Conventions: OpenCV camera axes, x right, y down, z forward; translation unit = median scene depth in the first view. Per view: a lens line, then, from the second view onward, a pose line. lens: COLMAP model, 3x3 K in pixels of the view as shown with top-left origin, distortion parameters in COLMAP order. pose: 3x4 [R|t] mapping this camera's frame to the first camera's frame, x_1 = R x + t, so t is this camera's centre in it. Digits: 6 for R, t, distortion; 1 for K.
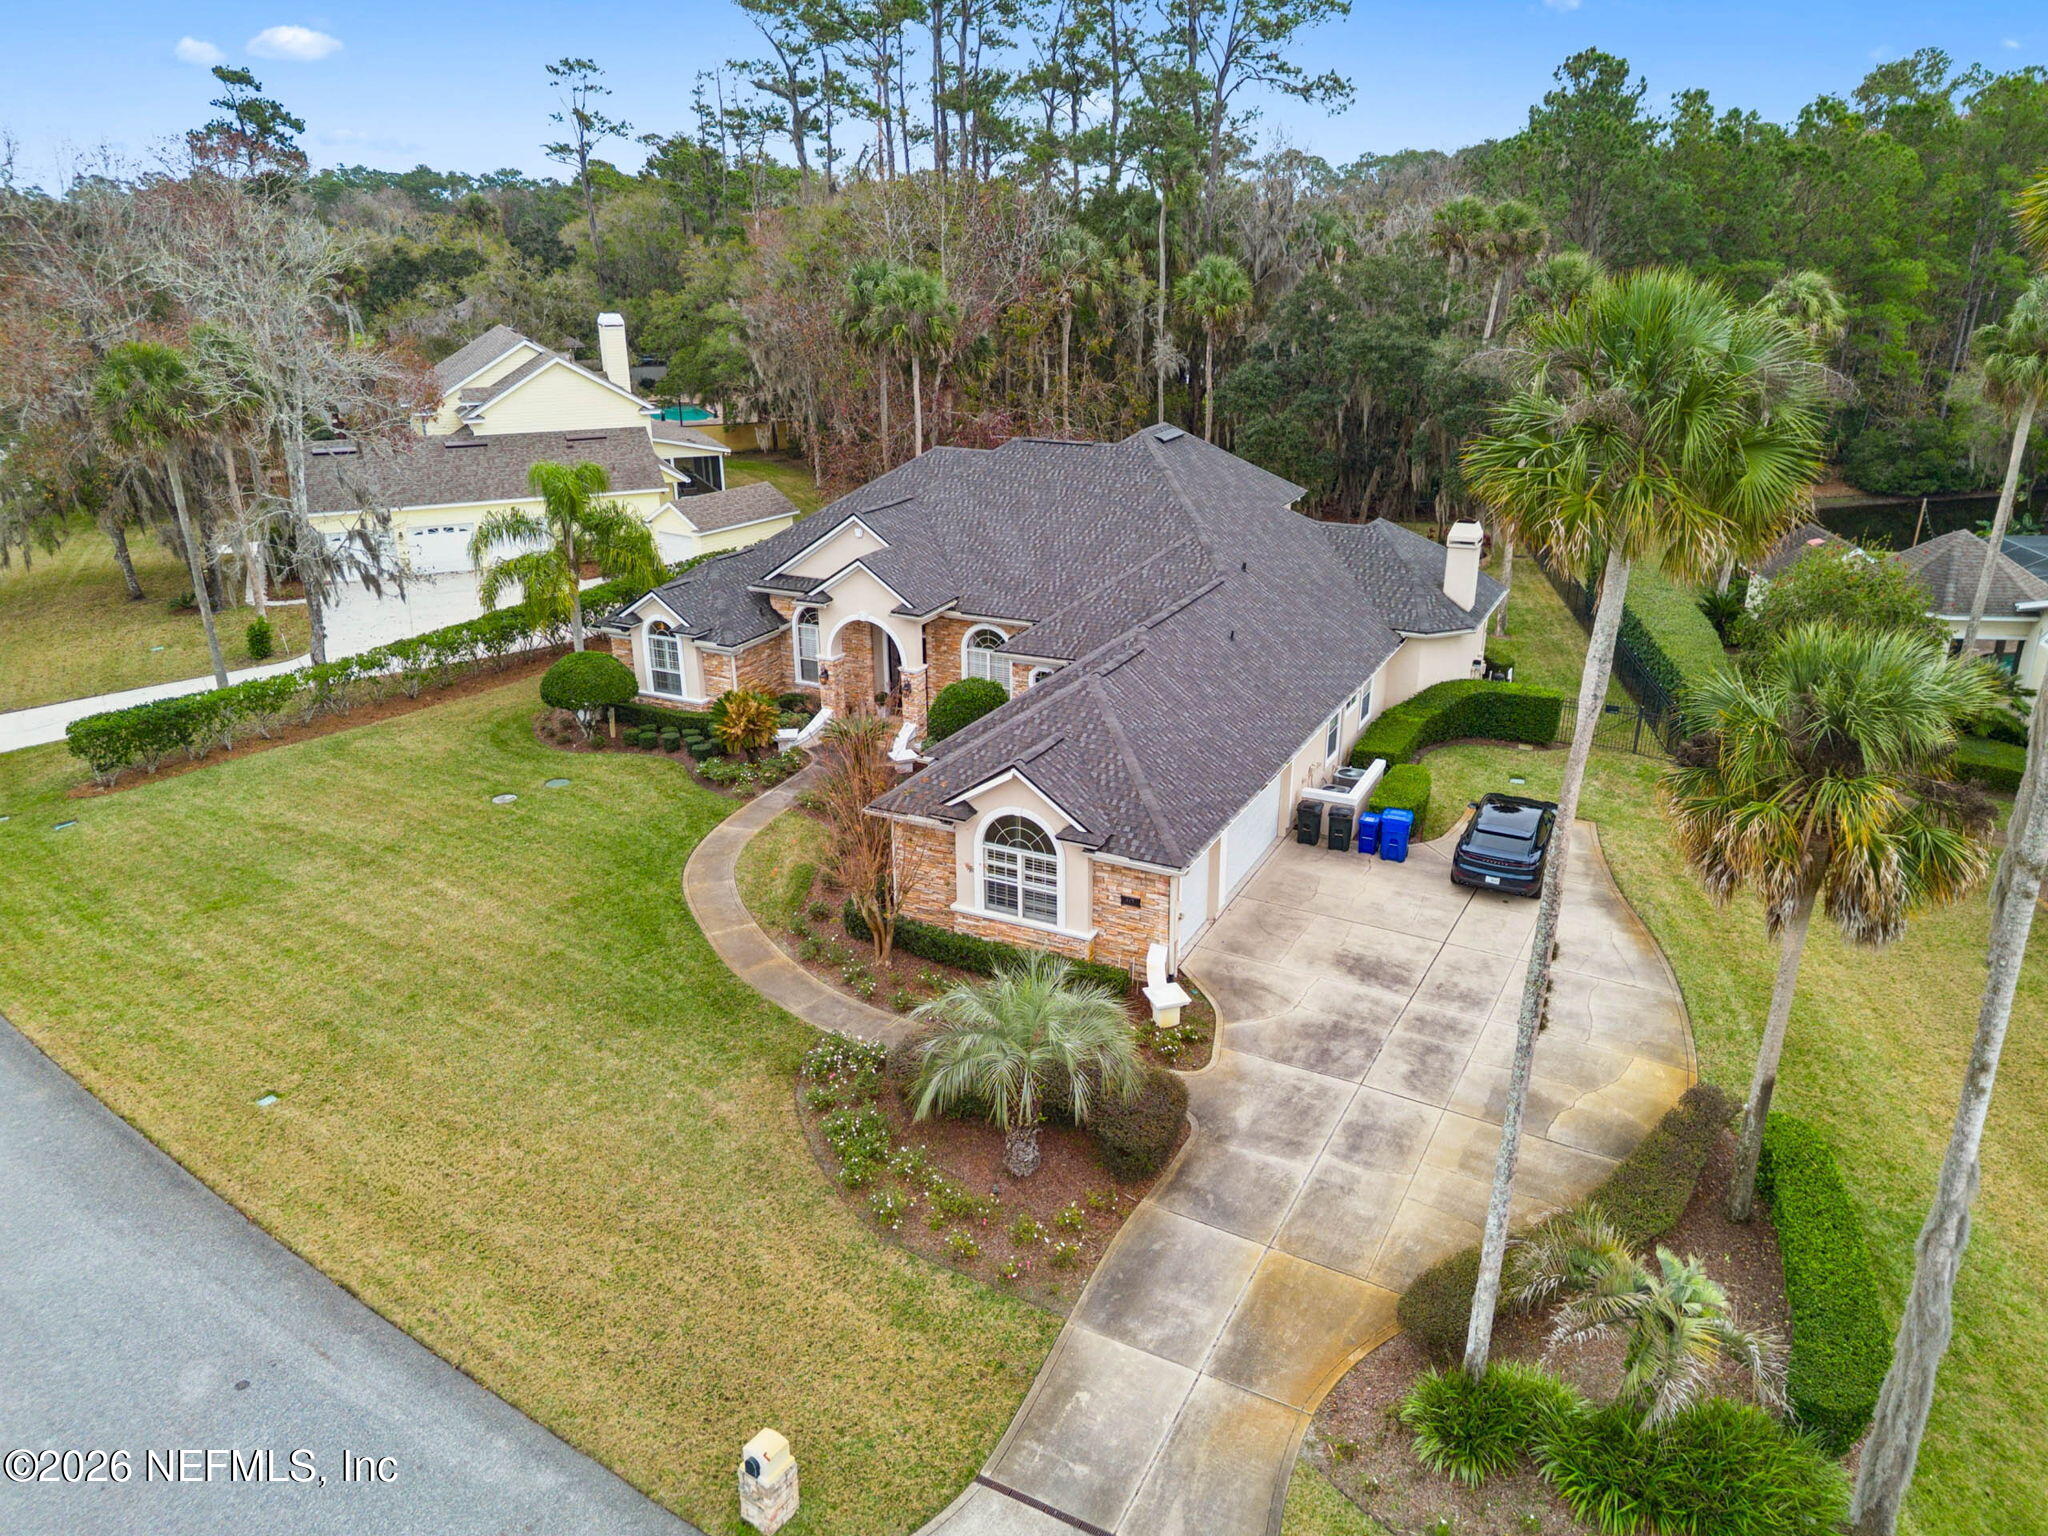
lens RADIAL K [[1450.4, 0, 1038.7], [0, 1450.4, 781.6], [0, 0, 1]] dist [0.025729, -0.011700]
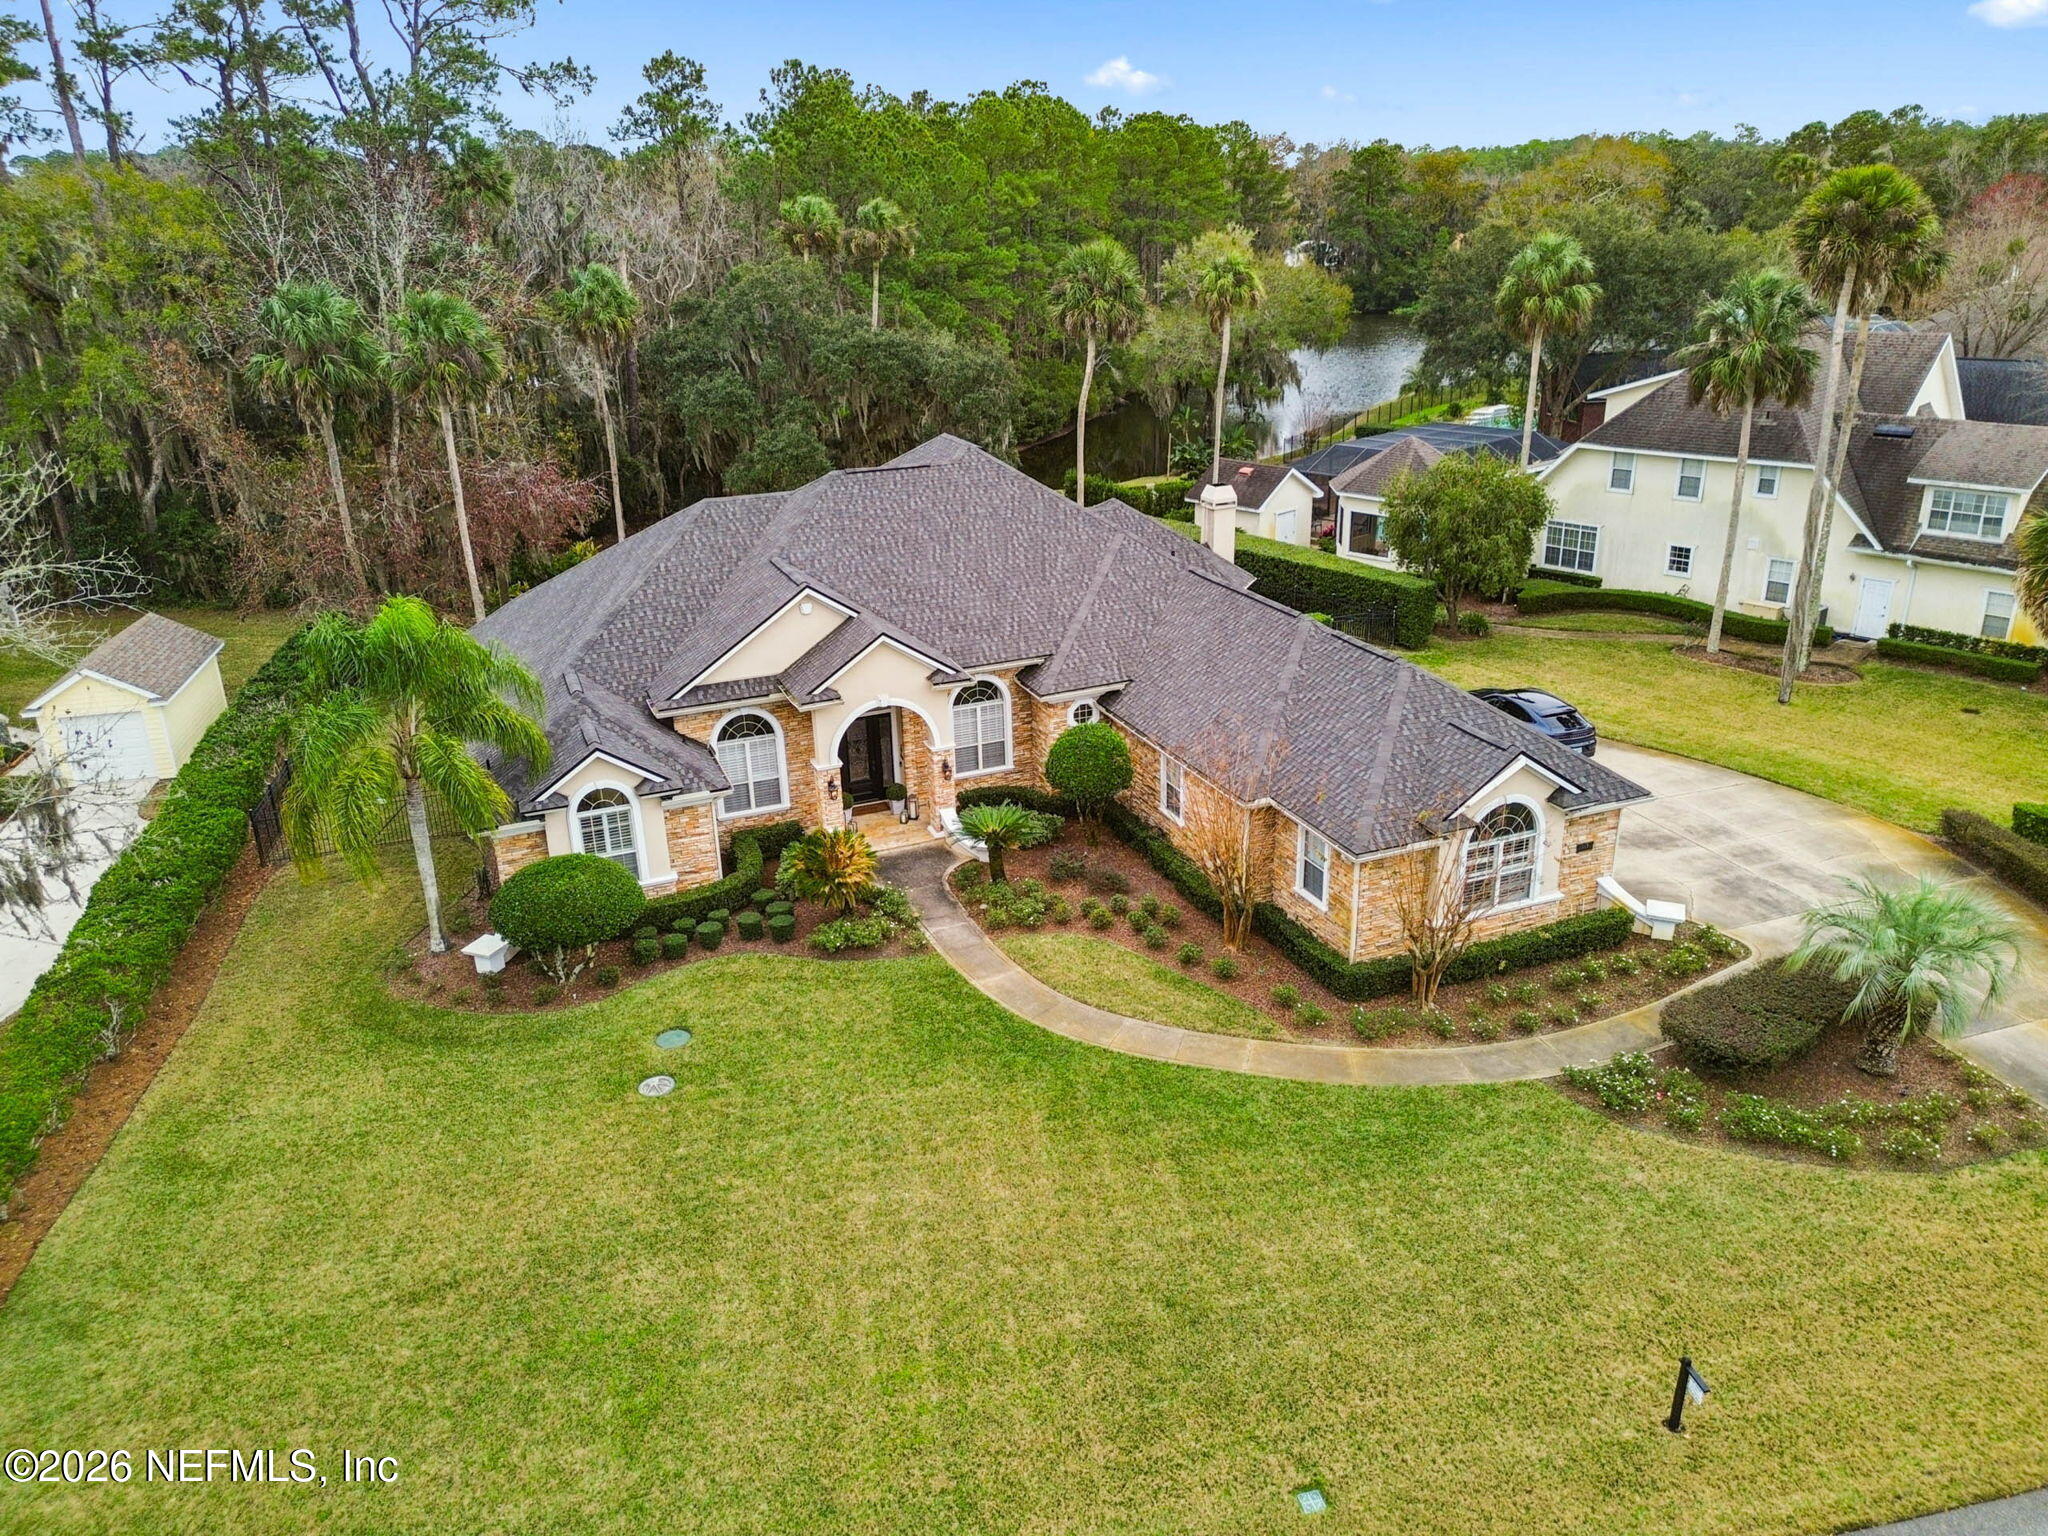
lens RADIAL K [[1450.4, 0, 1039.5], [0, 1450.4, 759.4], [0, 0, 1]] dist [0.025729, -0.011700]
pose [[0.662186, -0.283592, 0.693603, -0.906633], [0.292512, 0.950010, 0.109166, -0.207430], [-0.689889, 0.130599, 0.712037, 0.503299]]
